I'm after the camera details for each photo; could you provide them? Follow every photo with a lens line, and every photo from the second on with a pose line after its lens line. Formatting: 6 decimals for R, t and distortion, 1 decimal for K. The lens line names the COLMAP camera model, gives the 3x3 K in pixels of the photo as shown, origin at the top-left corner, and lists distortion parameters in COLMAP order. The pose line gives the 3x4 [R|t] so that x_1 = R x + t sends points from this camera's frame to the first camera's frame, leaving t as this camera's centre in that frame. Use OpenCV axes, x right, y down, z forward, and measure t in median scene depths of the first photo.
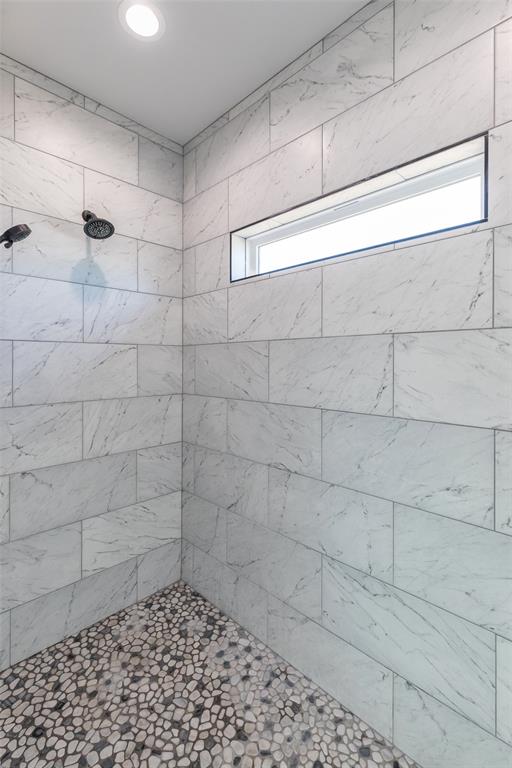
lens RADIAL K [[350.6, 0, 250.2], [0, 350.6, 356.8], [0, 0, 1]] dist [-0.001754, -0.000168]
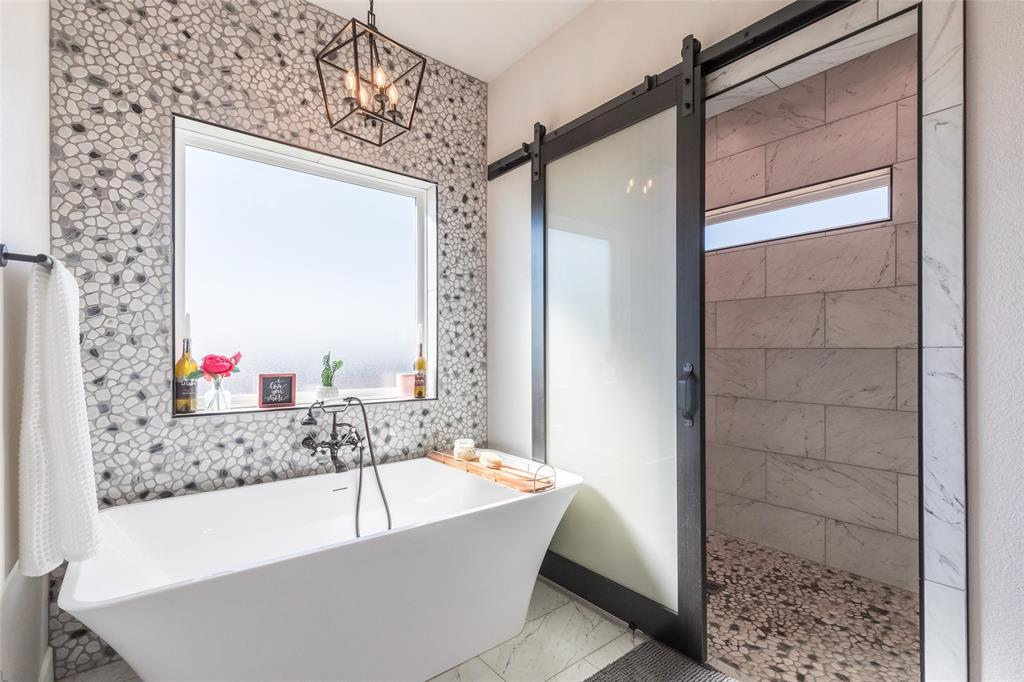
lens RADIAL K [[467.4, 0, 512.5], [0, 467.4, 347.9], [0, 0, 1]] dist [-0.001754, -0.000168]
pose [[0.995882, 0.002095, -0.090639, -0.703981], [-0.002233, 0.999997, -0.001417, 0.168159], [0.090635, 0.001614, 0.995883, -1.053571]]
